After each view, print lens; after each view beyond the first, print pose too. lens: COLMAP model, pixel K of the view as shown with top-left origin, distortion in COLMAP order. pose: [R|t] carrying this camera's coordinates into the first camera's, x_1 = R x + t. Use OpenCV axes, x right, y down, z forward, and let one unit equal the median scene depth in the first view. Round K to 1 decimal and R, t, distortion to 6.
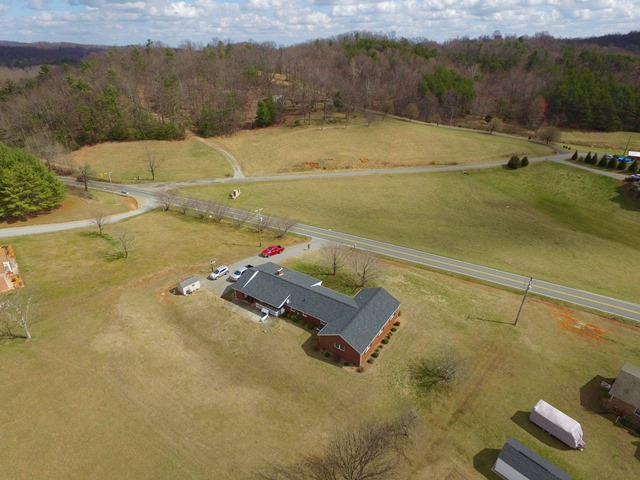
lens RADIAL K [[372.2, 0, 317.9], [0, 372.2, 242.4], [0, 0, 1]] dist [-0.011556, 0.016840]
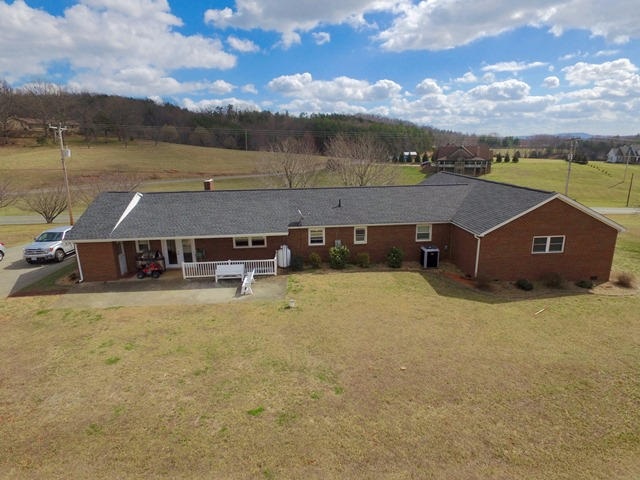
lens RADIAL K [[372.2, 0, 321.2], [0, 372.2, 233.5], [0, 0, 1]] dist [-0.011556, 0.016840]
pose [[0.780033, -0.147217, 0.608173, -0.133258], [0.297243, 0.942446, -0.153106, 0.114155], [-0.550631, 0.300203, 0.778899, 0.369950]]
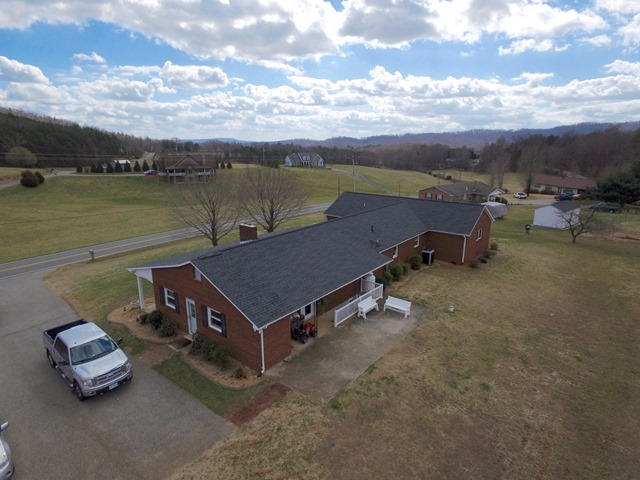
lens RADIAL K [[372.2, 0, 318.6], [0, 372.2, 241.8], [0, 0, 1]] dist [-0.011556, 0.016840]
pose [[0.067464, -0.243915, 0.967447, -0.225931], [0.464145, 0.866016, 0.185975, 0.029769], [-0.883187, 0.436489, 0.171637, 0.491146]]
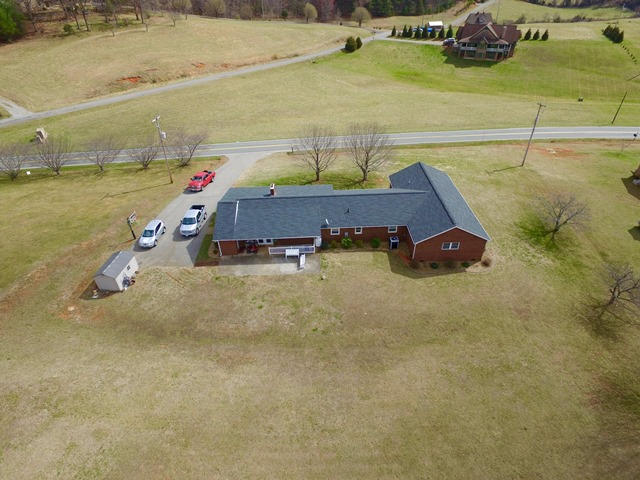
lens RADIAL K [[372.2, 0, 320.1], [0, 372.2, 237.4], [0, 0, 1]] dist [-0.011556, 0.016840]
pose [[0.808815, -0.356652, 0.467566, -0.193646], [0.286362, 0.933325, 0.216564, 0.022698], [-0.513630, -0.041267, 0.857019, 0.237167]]
